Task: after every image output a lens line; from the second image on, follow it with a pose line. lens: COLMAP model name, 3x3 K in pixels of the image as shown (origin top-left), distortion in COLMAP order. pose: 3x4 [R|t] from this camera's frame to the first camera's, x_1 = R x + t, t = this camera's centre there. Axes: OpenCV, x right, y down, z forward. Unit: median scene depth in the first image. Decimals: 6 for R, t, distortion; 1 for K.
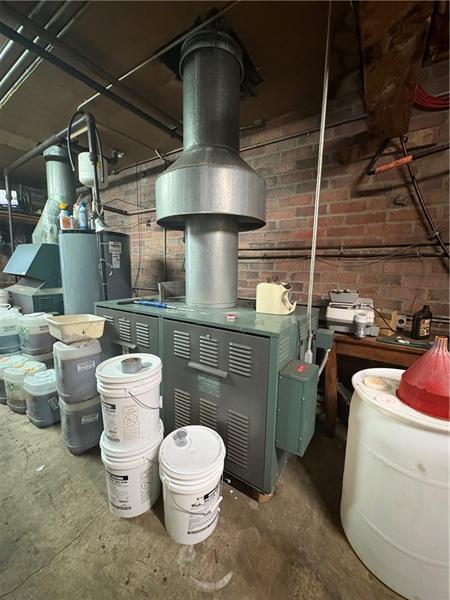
lens RADIAL K [[238.9, 0, 225.9], [0, 238.9, 299.7], [0, 0, 1]] dist [0.000007, 0.000161]
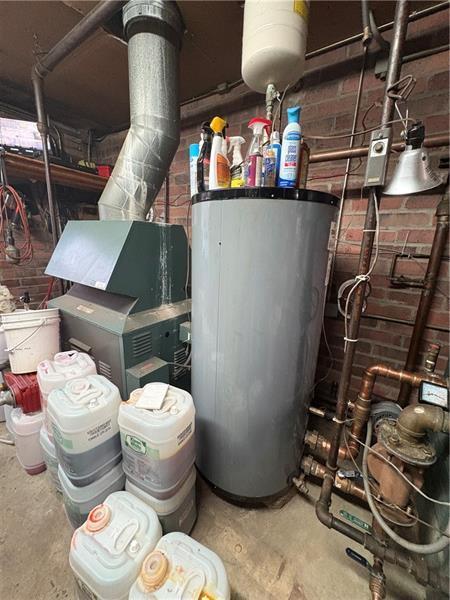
lens RADIAL K [[238.9, 0, 223.2], [0, 238.9, 300.2], [0, 0, 1]] dist [0.000007, 0.000161]
pose [[0.999815, 0.018476, -0.005367, -0.479376], [-0.017817, 0.994402, 0.104145, -0.108108], [0.007261, -0.104031, 0.994548, 0.420528]]
